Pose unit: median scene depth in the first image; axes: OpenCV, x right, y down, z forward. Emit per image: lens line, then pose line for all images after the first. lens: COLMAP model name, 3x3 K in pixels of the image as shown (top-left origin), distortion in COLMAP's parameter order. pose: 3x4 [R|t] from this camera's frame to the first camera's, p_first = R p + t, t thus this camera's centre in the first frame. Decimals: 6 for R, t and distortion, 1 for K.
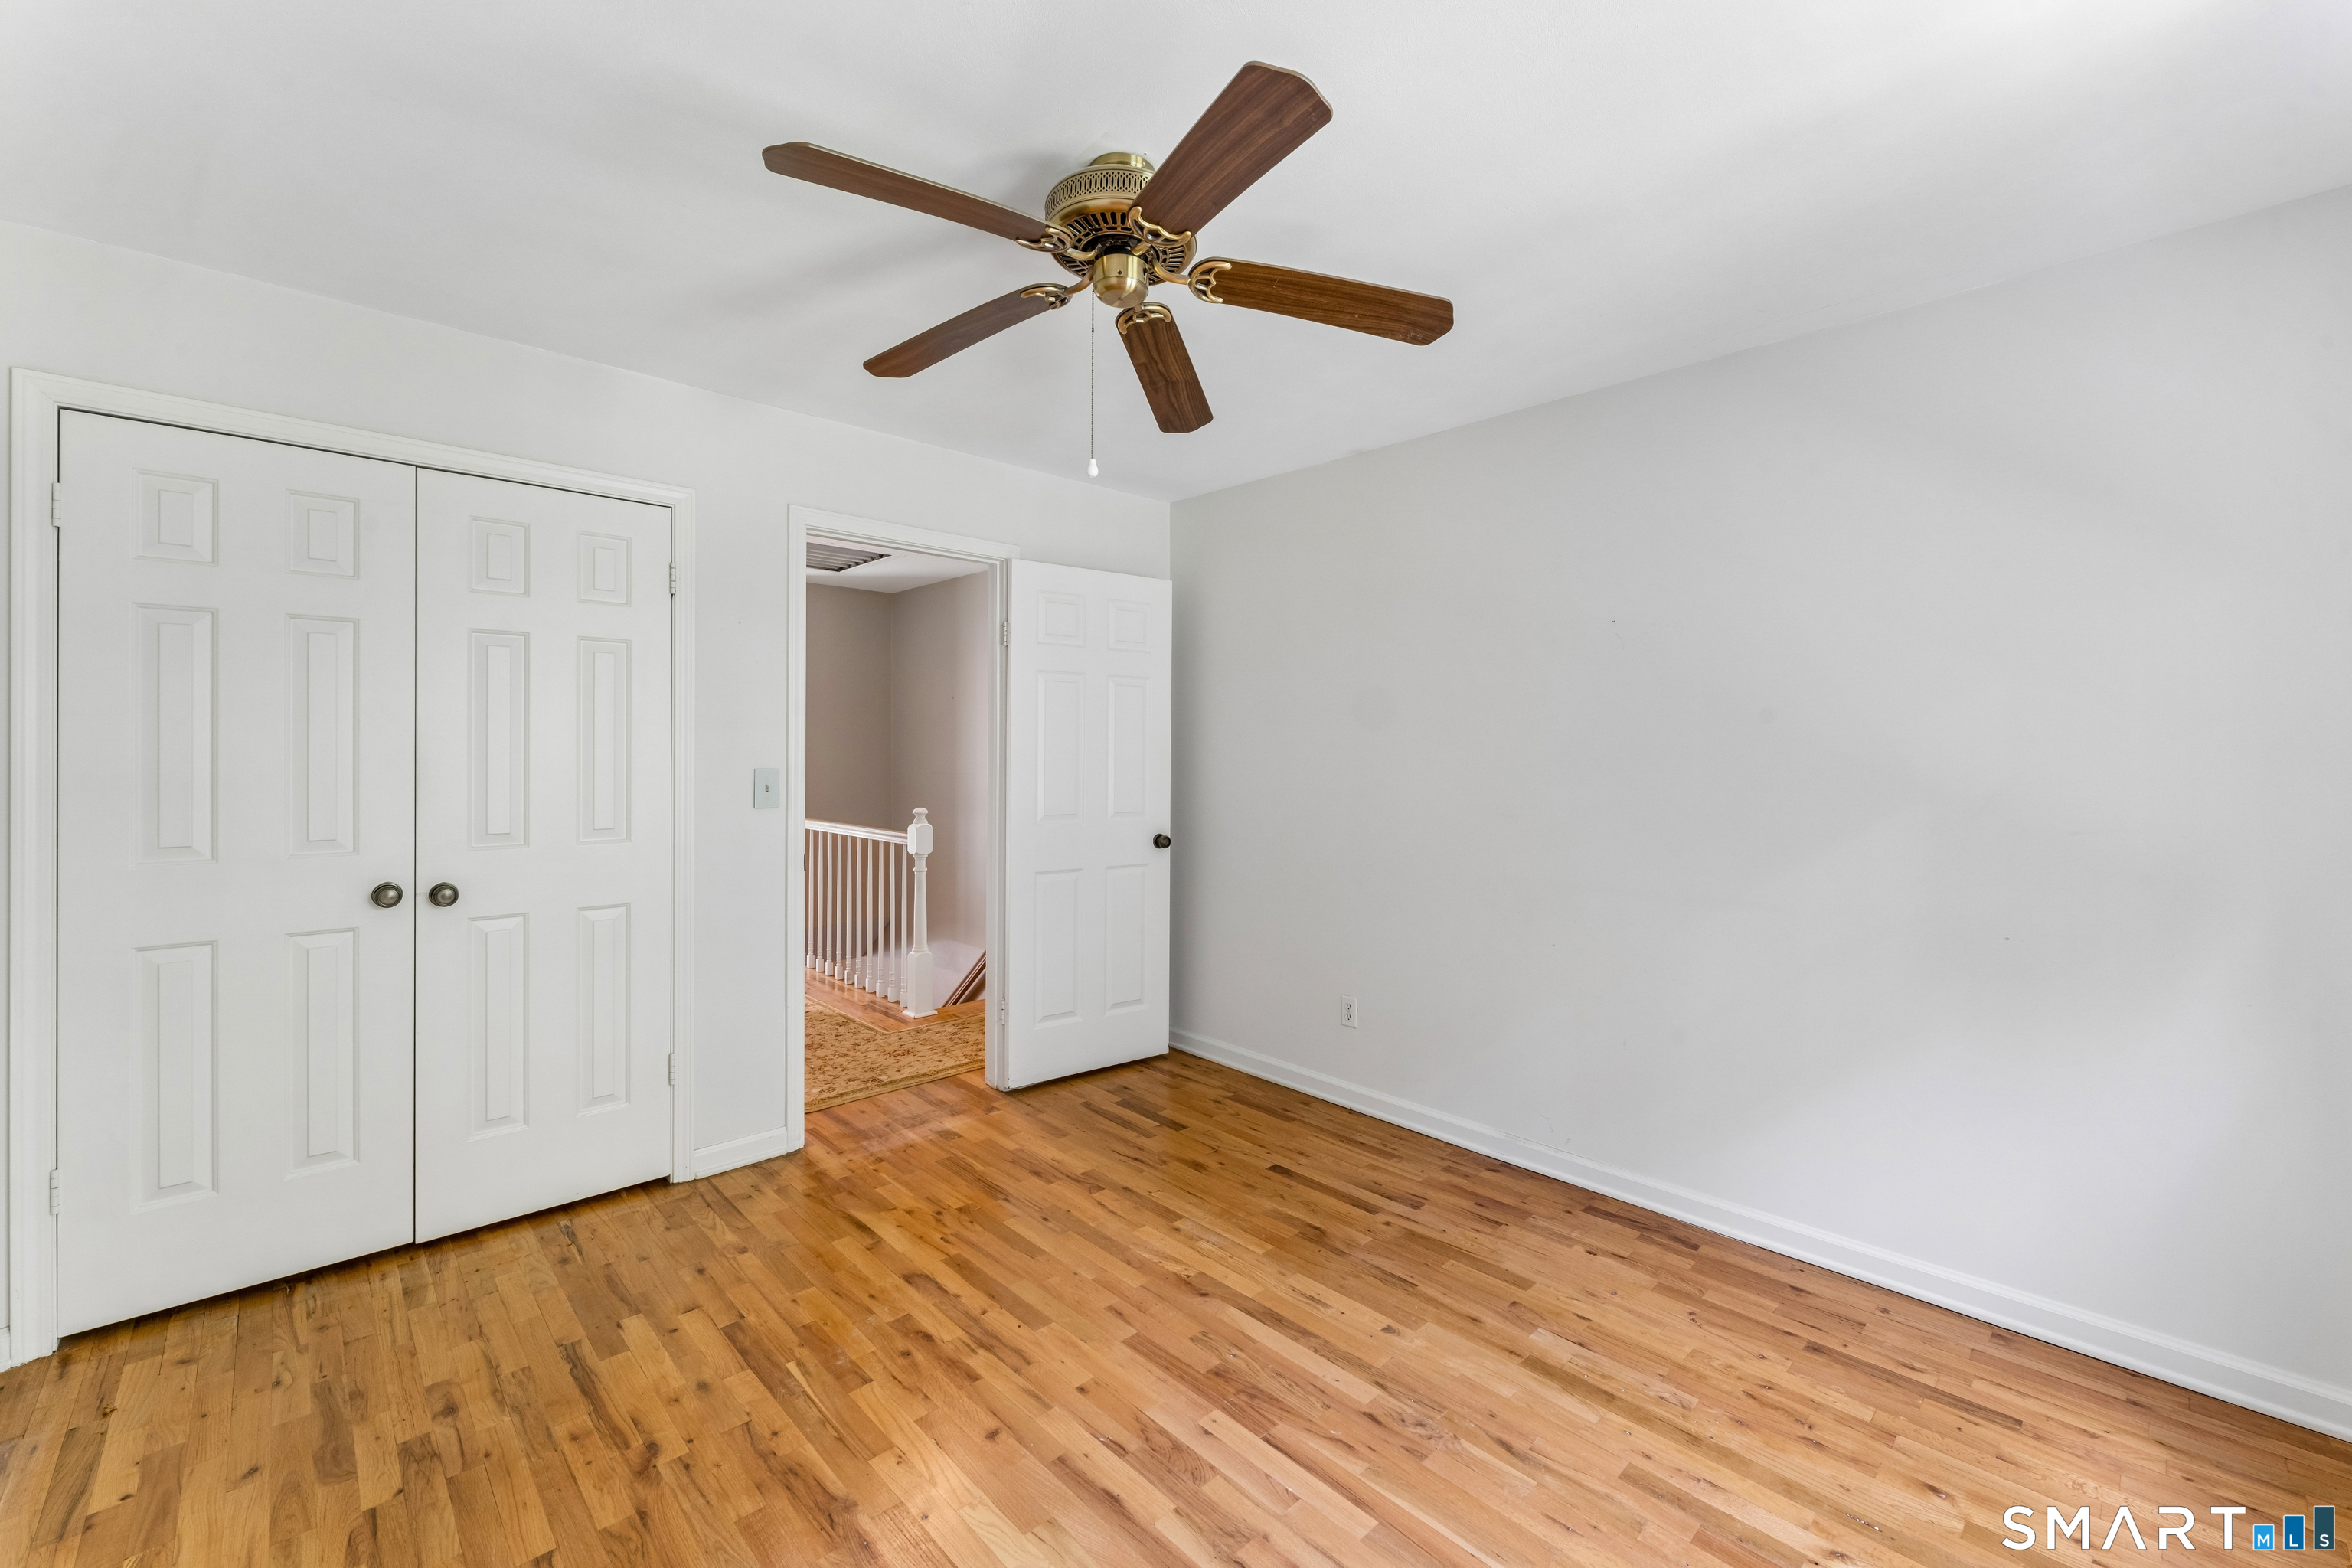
lens RADIAL K [[946.6, 0, 1172.3], [0, 946.6, 769.4], [0, 0, 1]] dist [0.000319, -0.000659]
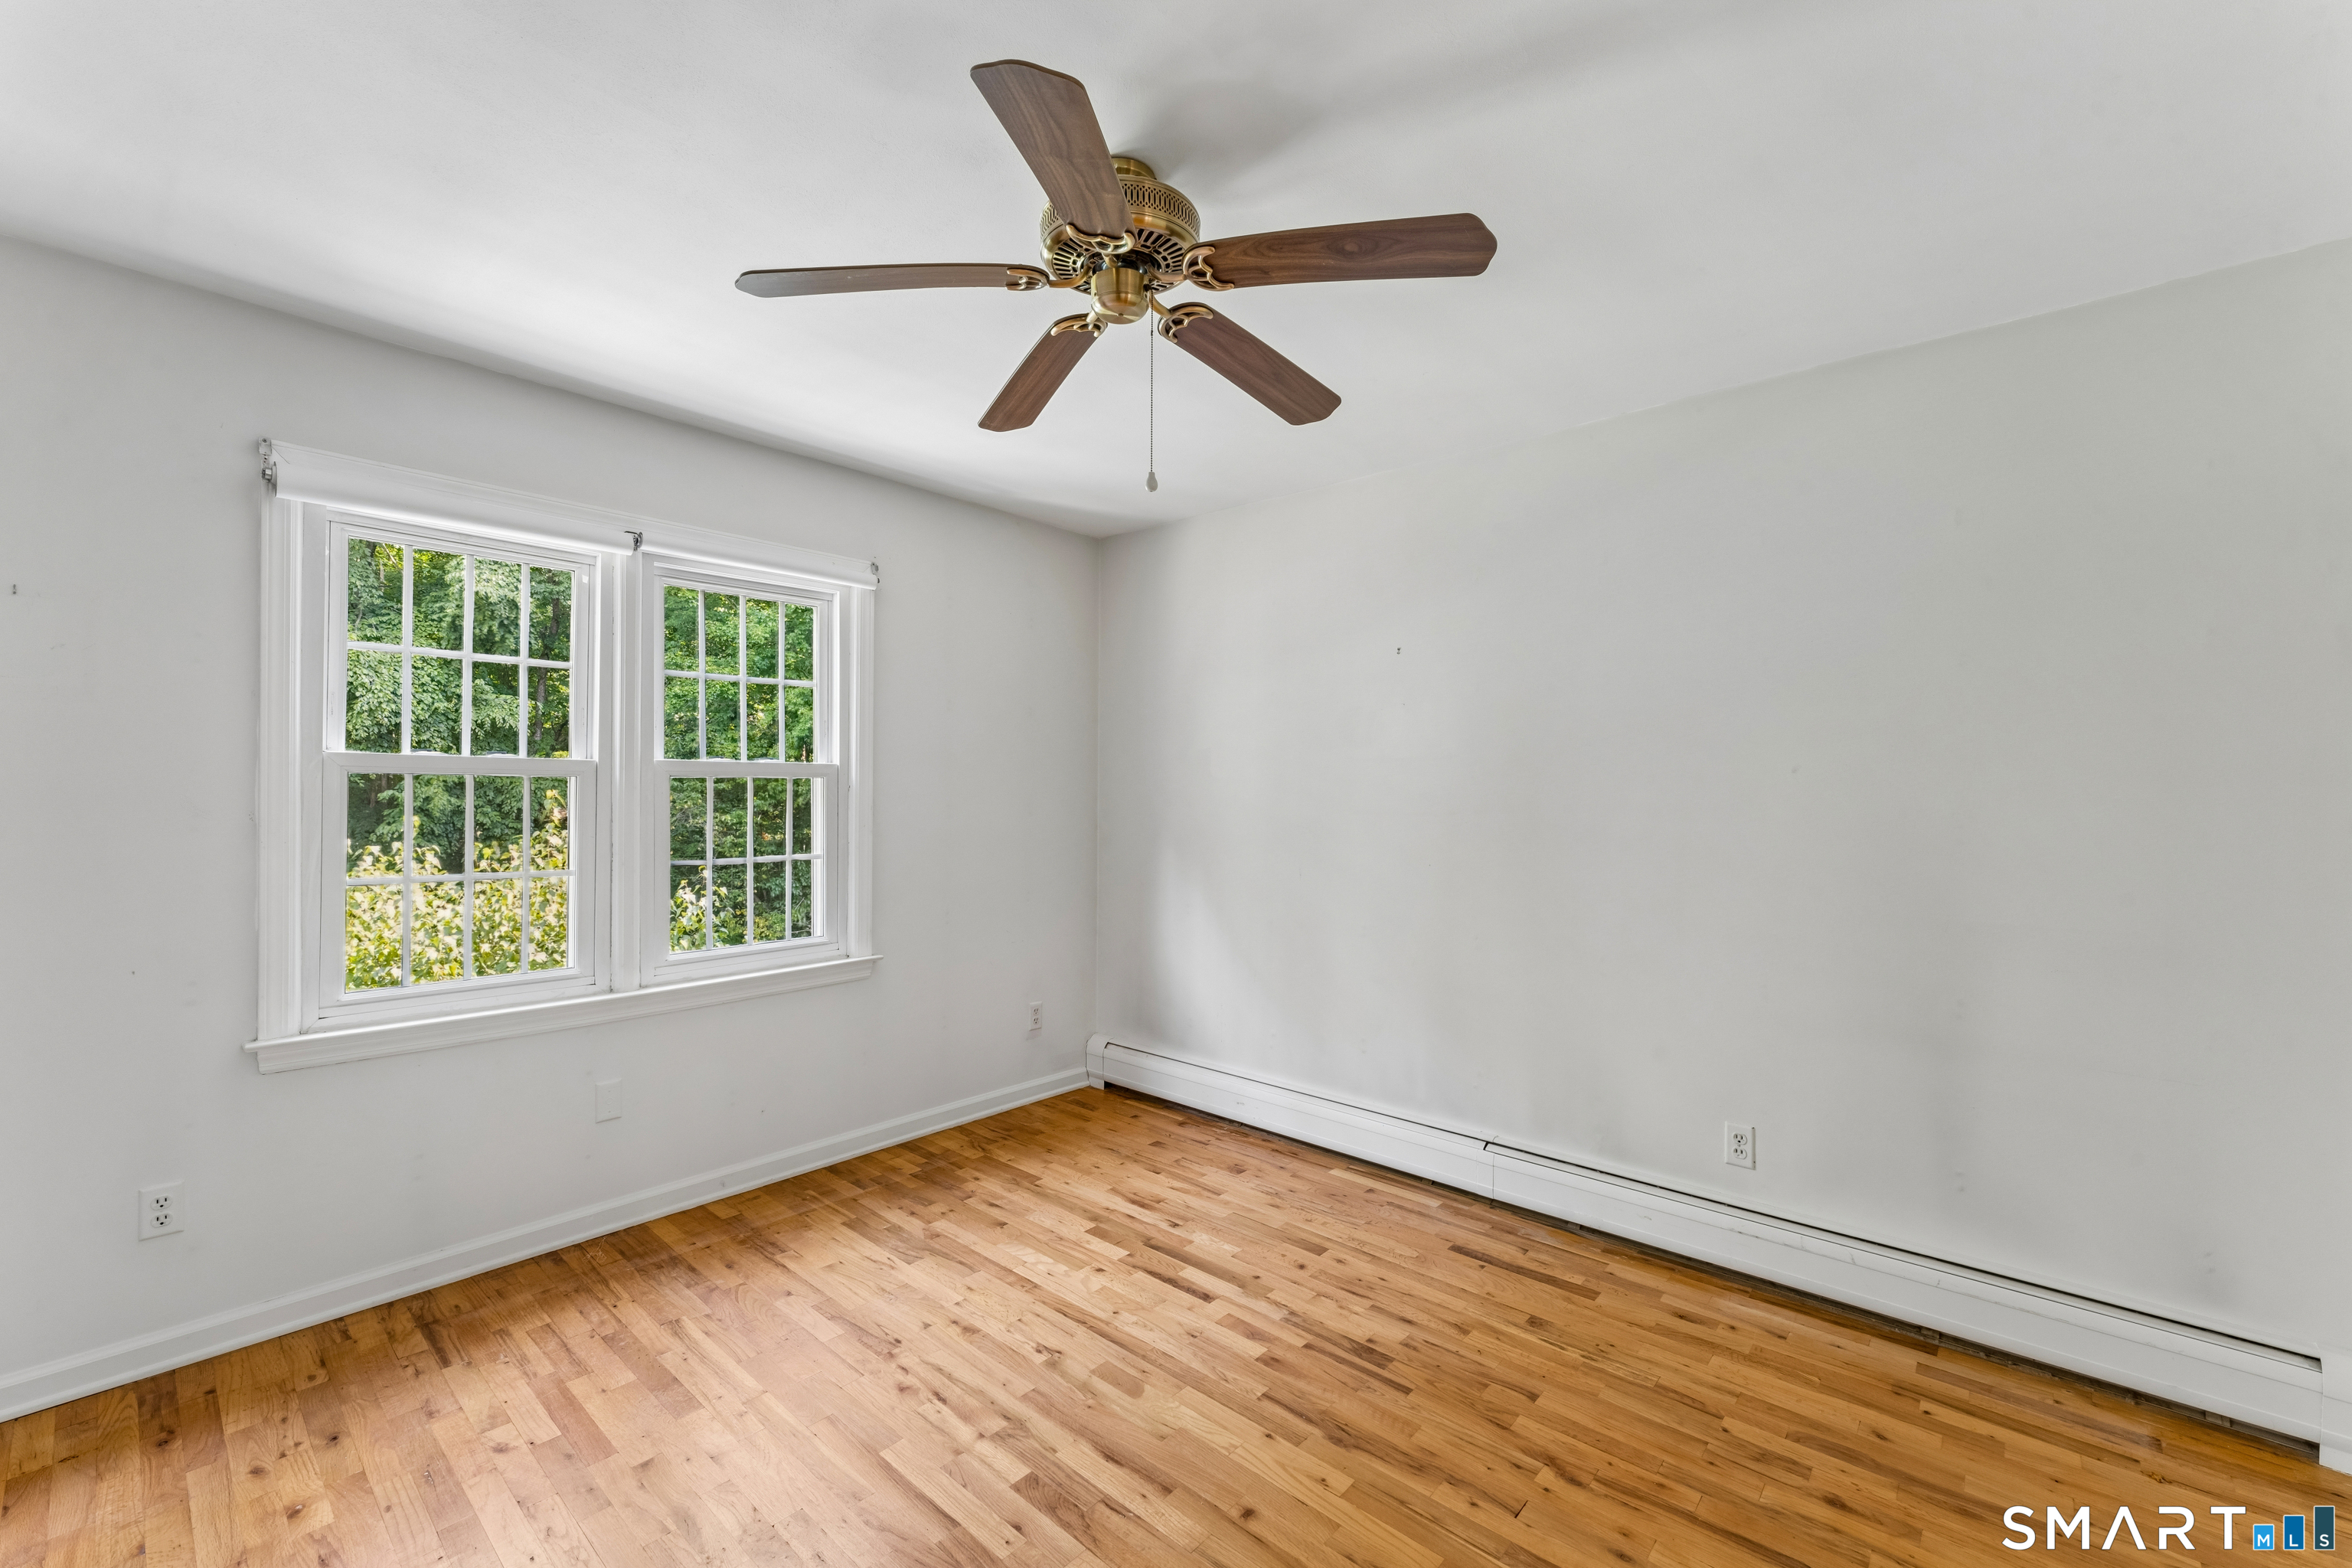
lens RADIAL K [[946.6, 0, 1177.2], [0, 946.6, 788.4], [0, 0, 1]] dist [0.000319, -0.000659]
pose [[-0.995101, -0.012044, -0.098124, -0.018518], [-0.013273, 0.999841, 0.011882, -0.030298], [0.097966, 0.013127, -0.995103, 1.914978]]
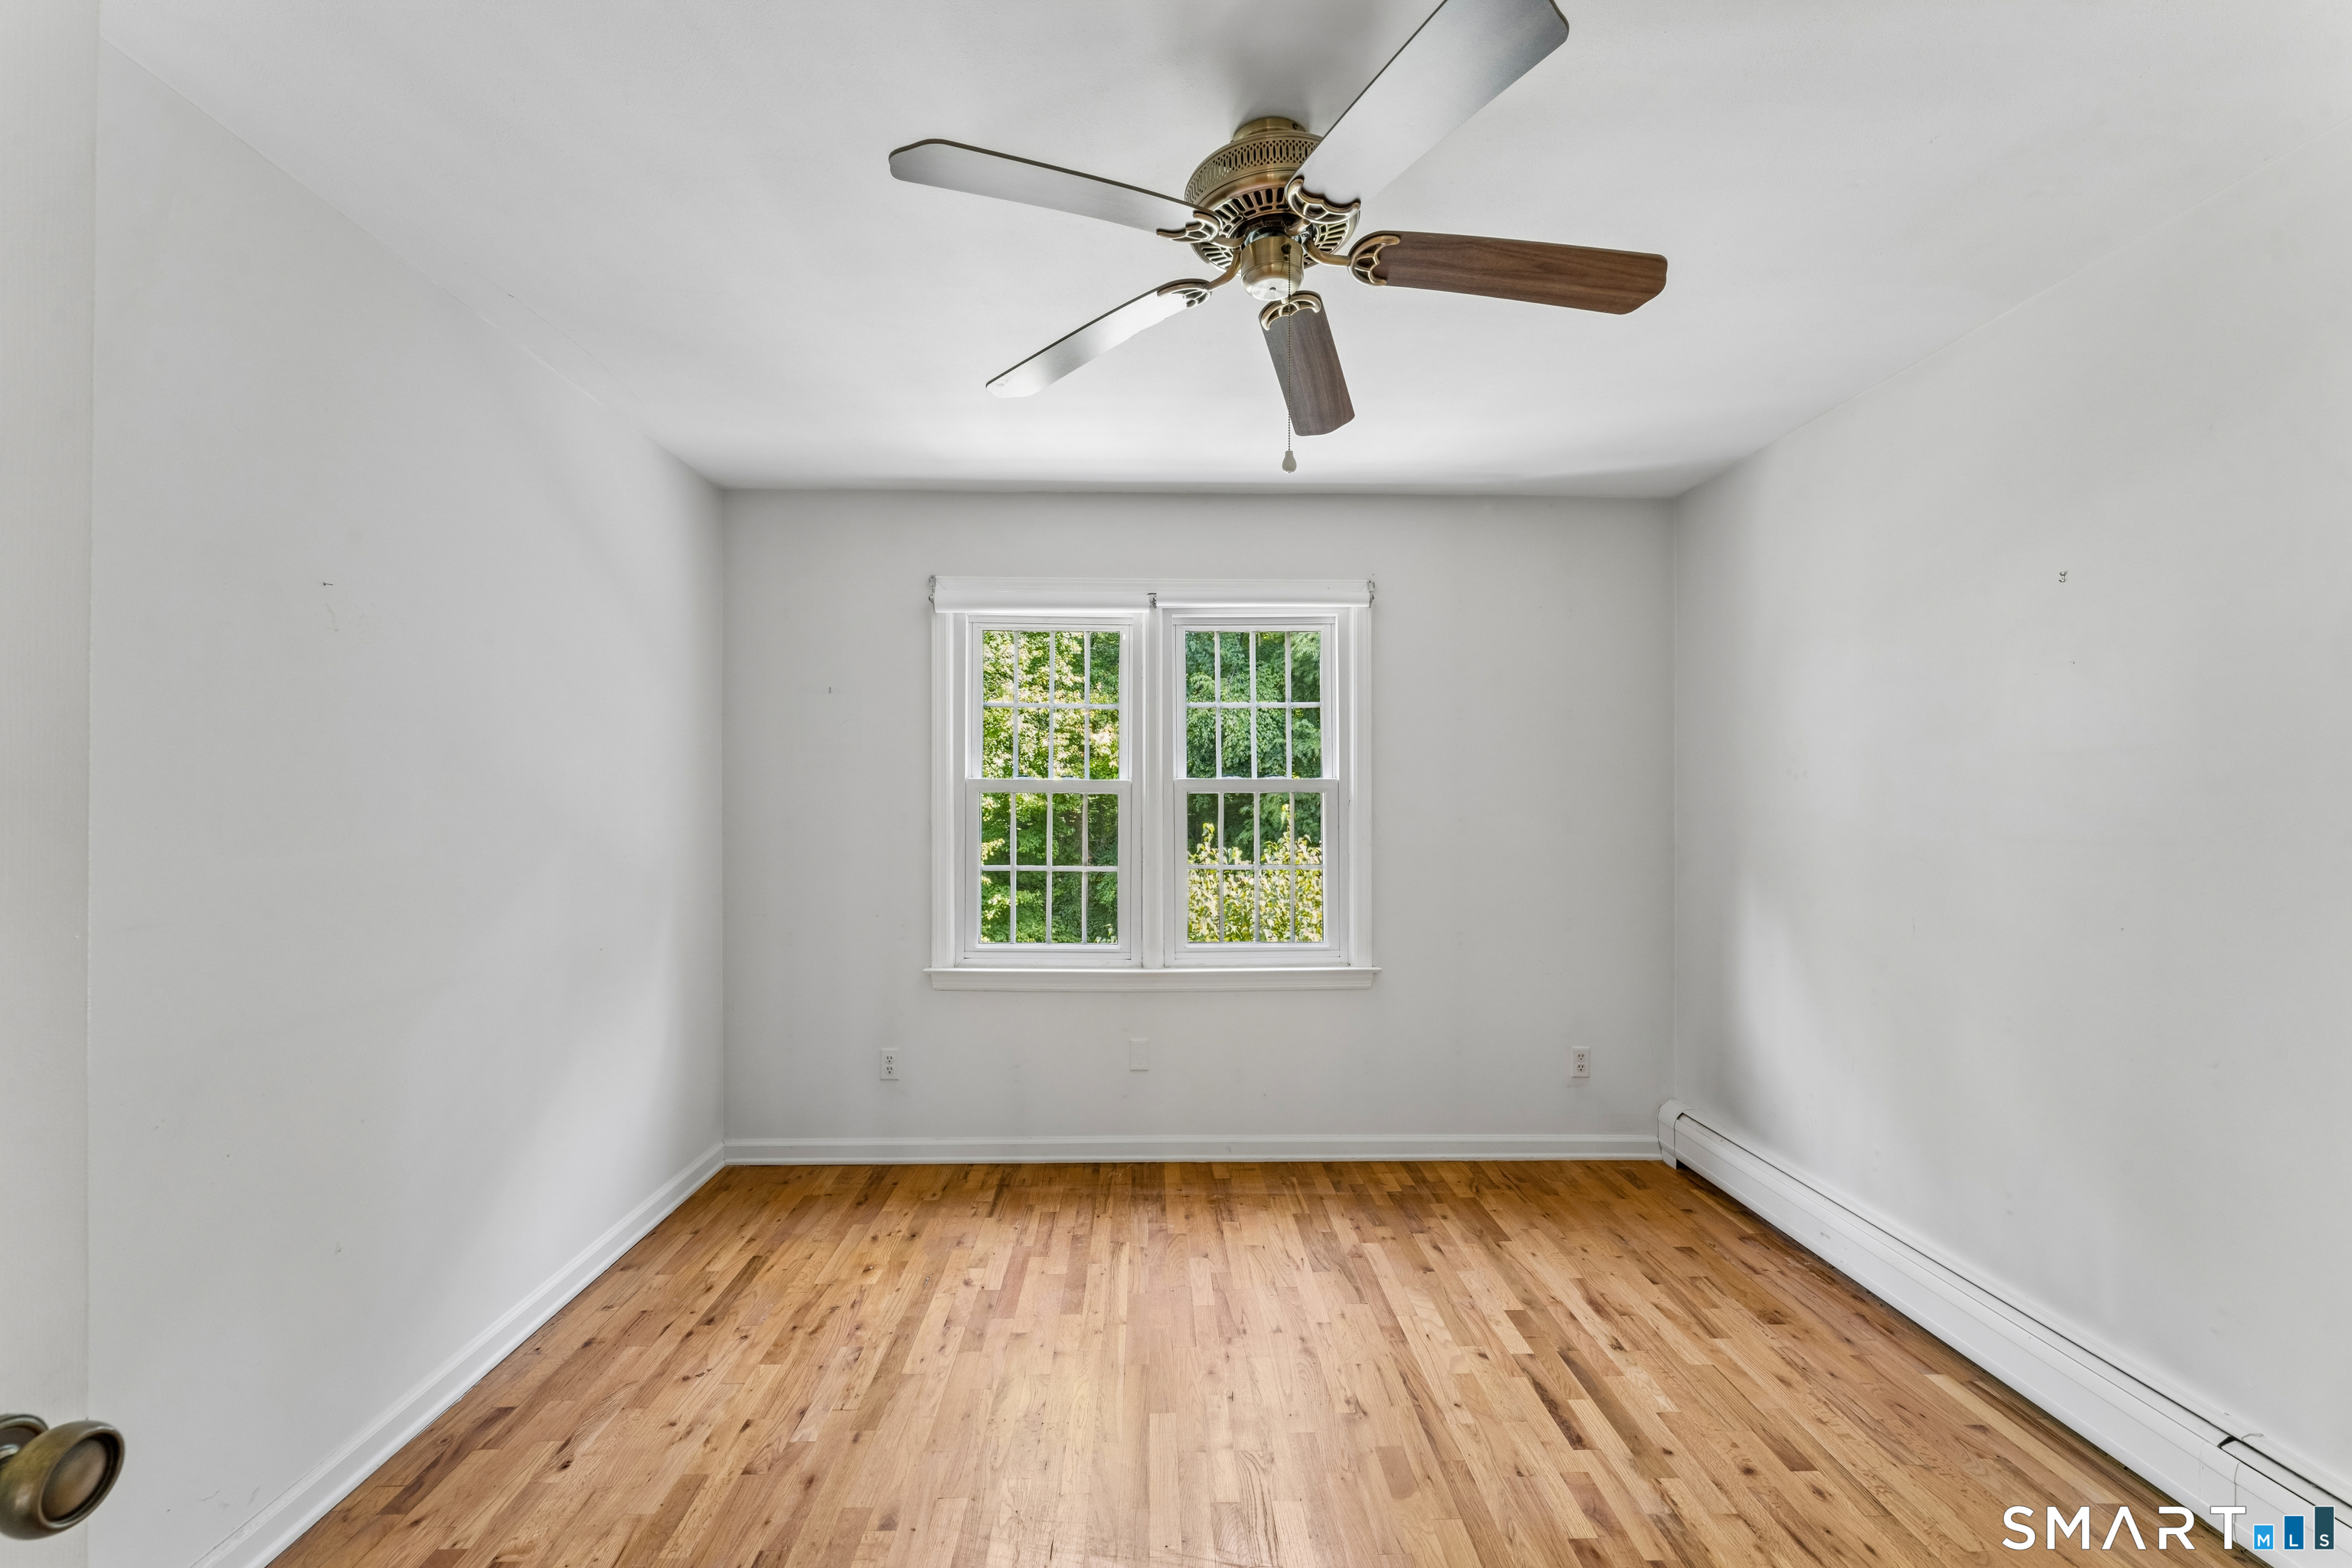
lens RADIAL K [[946.6, 0, 1181.4], [0, 946.6, 796.9], [0, 0, 1]] dist [0.000319, -0.000659]
pose [[-0.753920, -0.004402, 0.656951, -0.557119], [0.001940, 0.999958, 0.008927, -0.028727], [-0.656963, 0.008004, -0.753880, 1.683329]]
